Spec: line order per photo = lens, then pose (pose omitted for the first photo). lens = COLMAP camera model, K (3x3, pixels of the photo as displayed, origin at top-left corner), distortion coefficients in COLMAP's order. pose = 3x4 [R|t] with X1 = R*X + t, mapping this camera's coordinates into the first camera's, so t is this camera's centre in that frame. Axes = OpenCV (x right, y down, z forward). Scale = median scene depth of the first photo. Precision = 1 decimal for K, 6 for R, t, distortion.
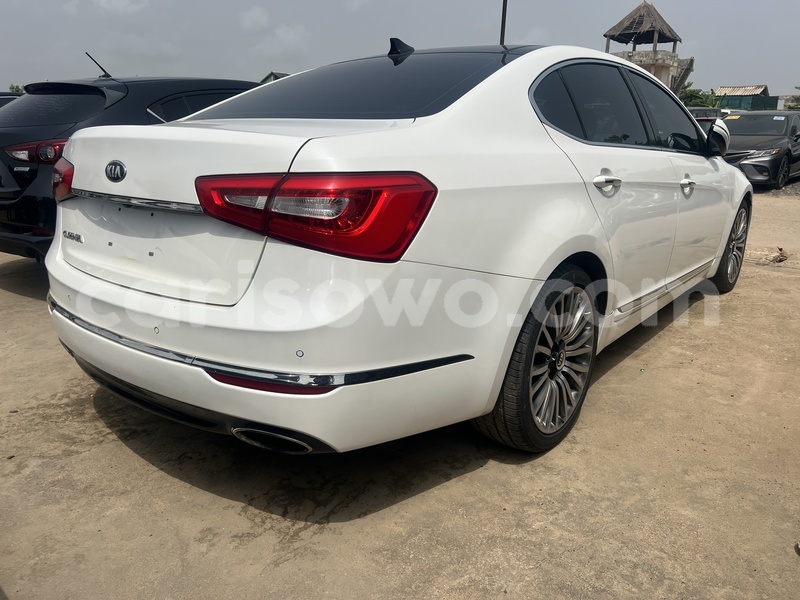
lens RADIAL K [[600.0, 0, 400.0], [0, 600.0, 300.0], [0, 0, 1]] dist [0.048172, -0.050838]
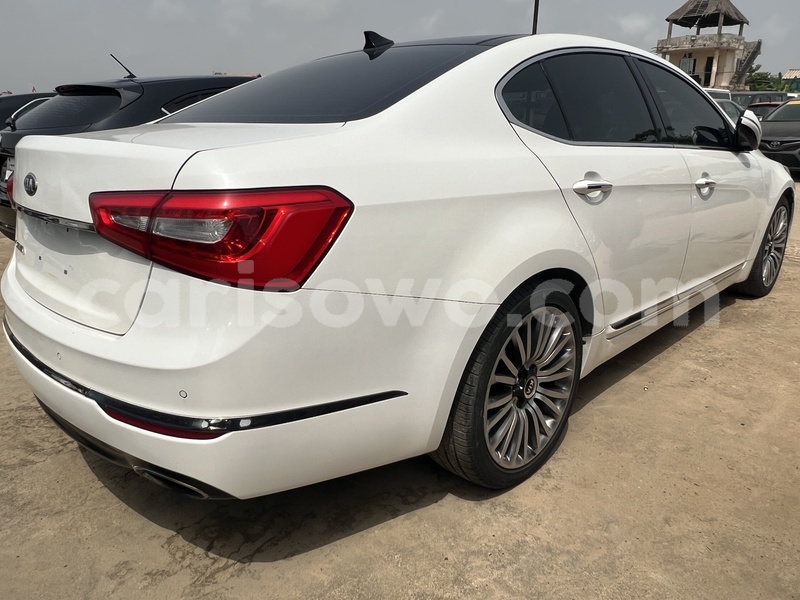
lens RADIAL K [[572.8, 0, 398.9], [0, 572.8, 295.4], [0, 0, 1]] dist [0.002745, -0.001547]
pose [[0.993908, 0.018431, -0.108664, 0.167883], [-0.015638, 0.999527, 0.026499, -0.059051], [0.109101, -0.024638, 0.993725, 0.137980]]
